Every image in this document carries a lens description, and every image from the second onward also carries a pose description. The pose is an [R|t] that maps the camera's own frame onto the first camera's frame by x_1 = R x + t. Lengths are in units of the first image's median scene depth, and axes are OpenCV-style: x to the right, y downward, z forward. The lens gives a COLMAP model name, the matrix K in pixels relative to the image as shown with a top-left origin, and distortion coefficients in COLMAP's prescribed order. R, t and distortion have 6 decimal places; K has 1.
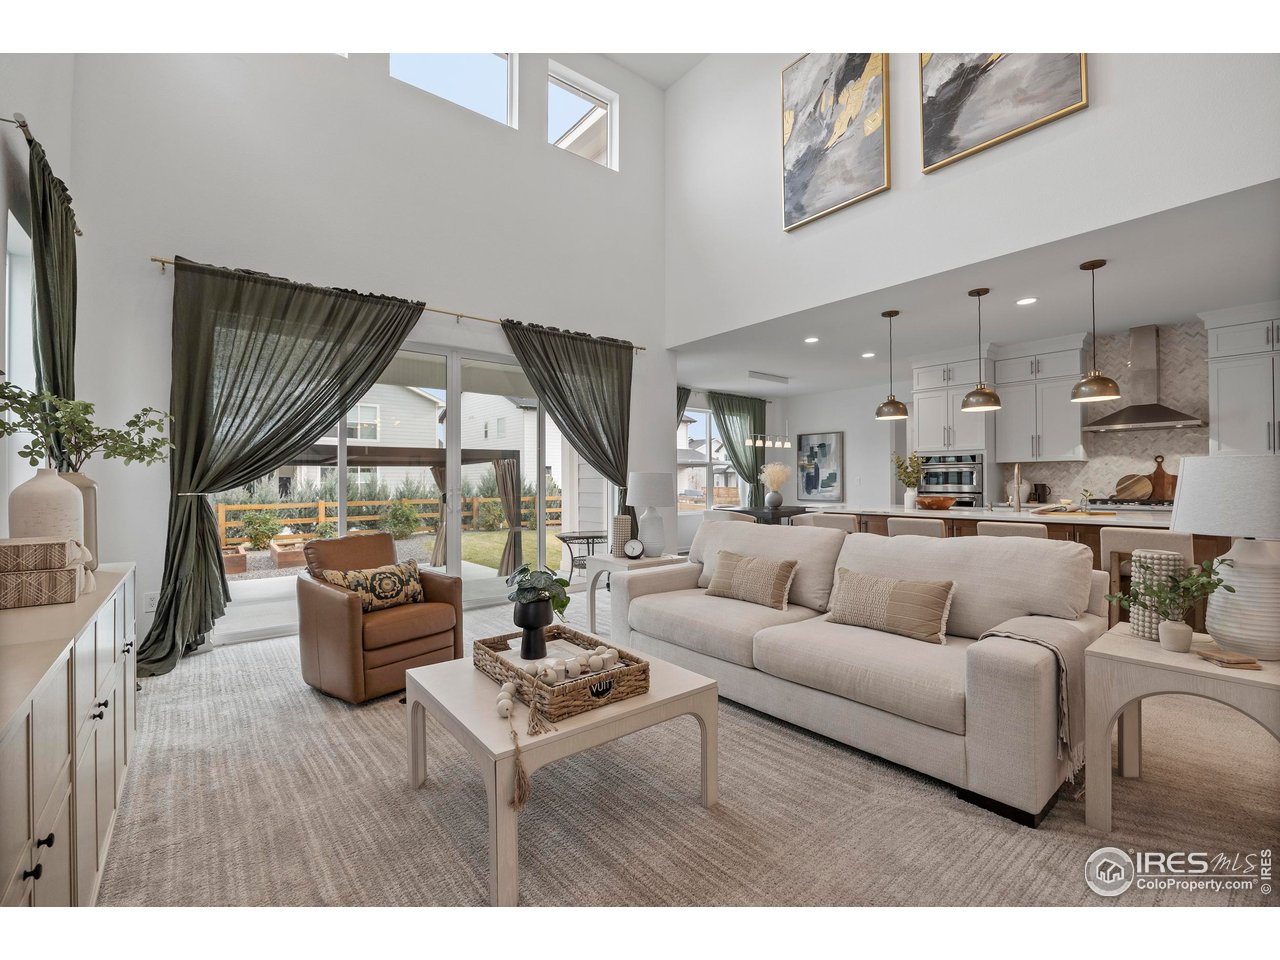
lens RADIAL K [[552.1, 0, 655.5], [0, 552.1, 475.2], [0, 0, 1]] dist [-0.003181, -0.000342]
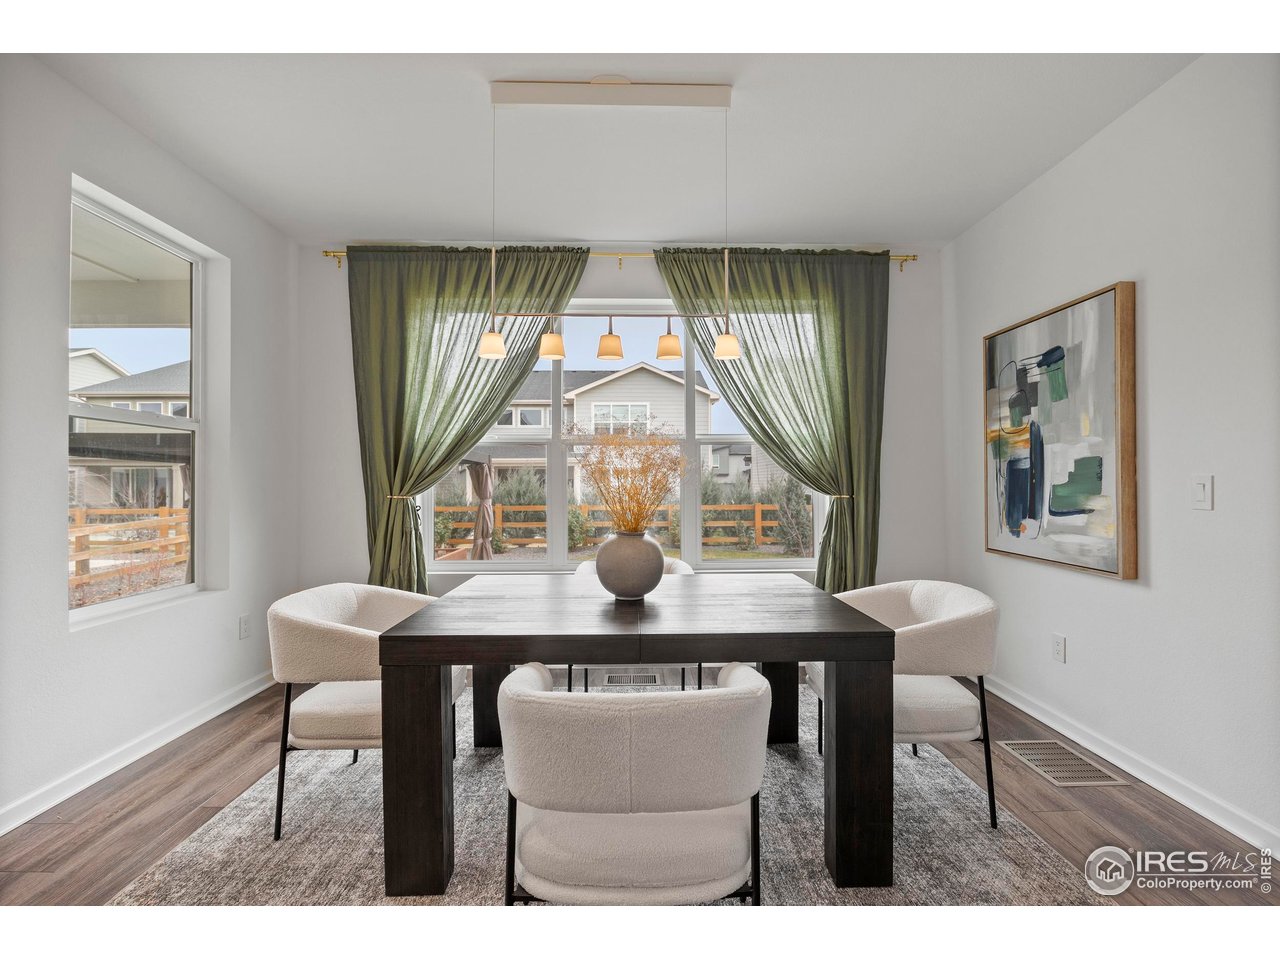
lens RADIAL K [[577.6, 0, 640.0], [0, 577.6, 480.0], [0, 0, 1]] dist [-0.002185, -0.000281]
pose [[0.784572, -0.000955, -0.620037, 0.533667], [0.005262, 0.999973, 0.005117, 0.005704], [0.620016, -0.007277, 0.784556, 1.104483]]
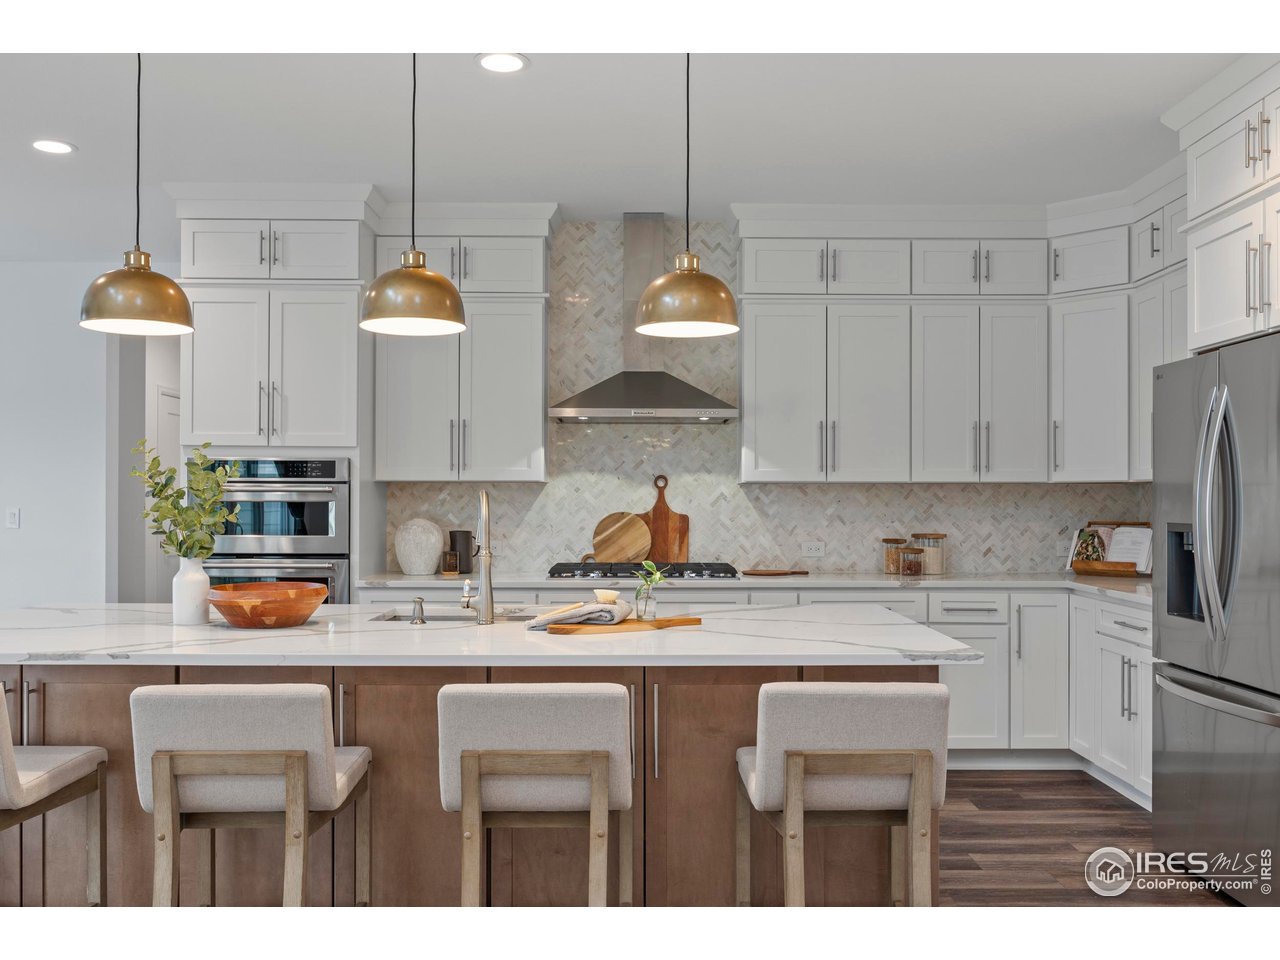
lens RADIAL K [[1092.2, 0, 640.0], [0, 1092.2, 480.0], [0, 0, 1]] dist [0.014113, 0.007980]
pose [[0.641129, 0.022308, 0.767109, 0.128690], [-0.014267, 0.999751, -0.017150, -0.013223], [-0.767301, 0.000051, 0.641288, 0.355292]]
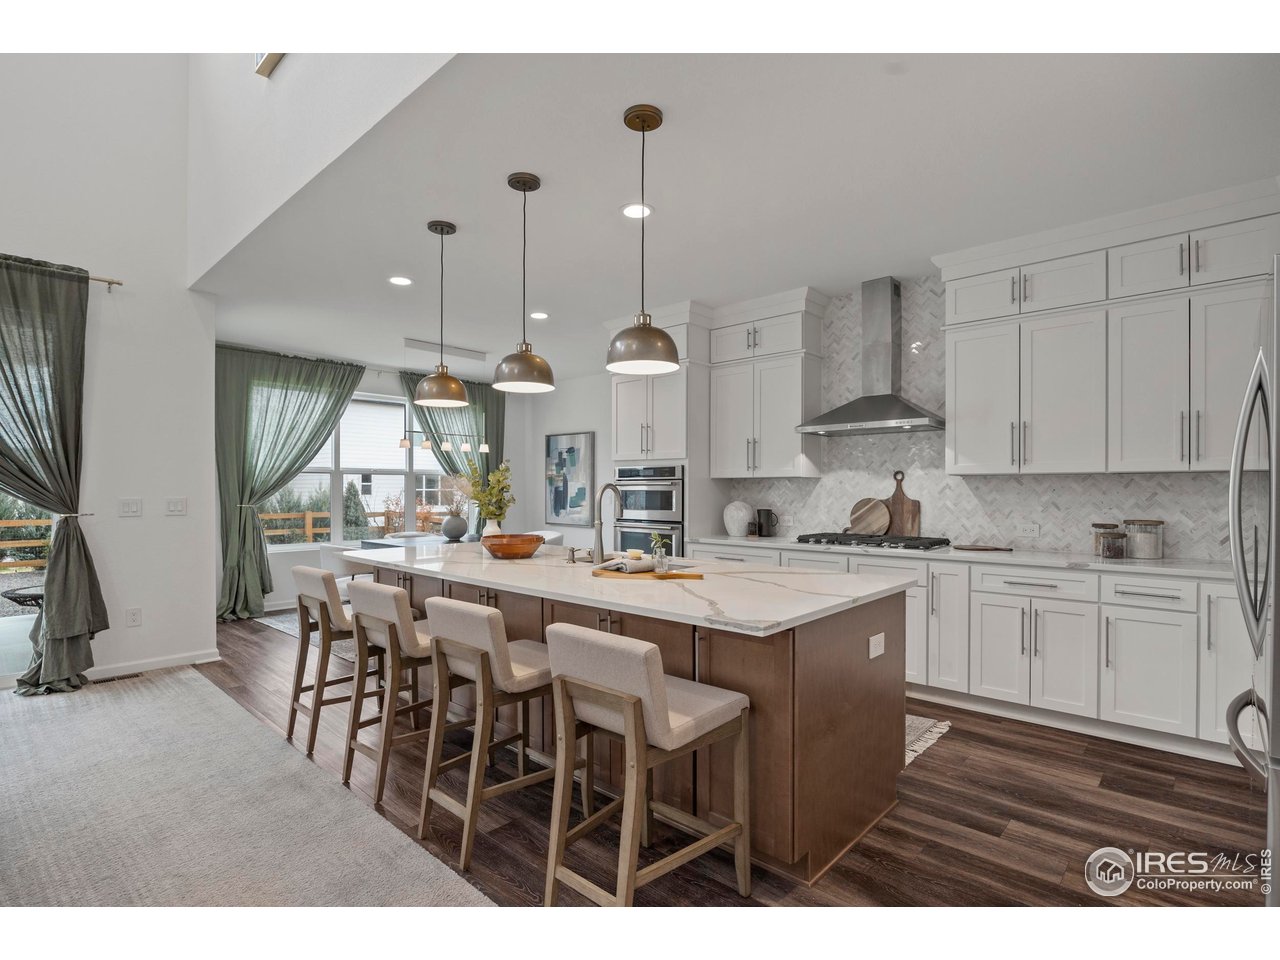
lens RADIAL K [[634.6, 0, 640.0], [0, 634.6, 480.0], [0, 0, 1]] dist [-0.003212, -0.000865]
pose [[0.991109, 0.009124, 0.132736, 0.471579], [-0.008368, 0.999945, -0.006251, -0.016088], [-0.132786, 0.005085, 0.991132, 0.254900]]
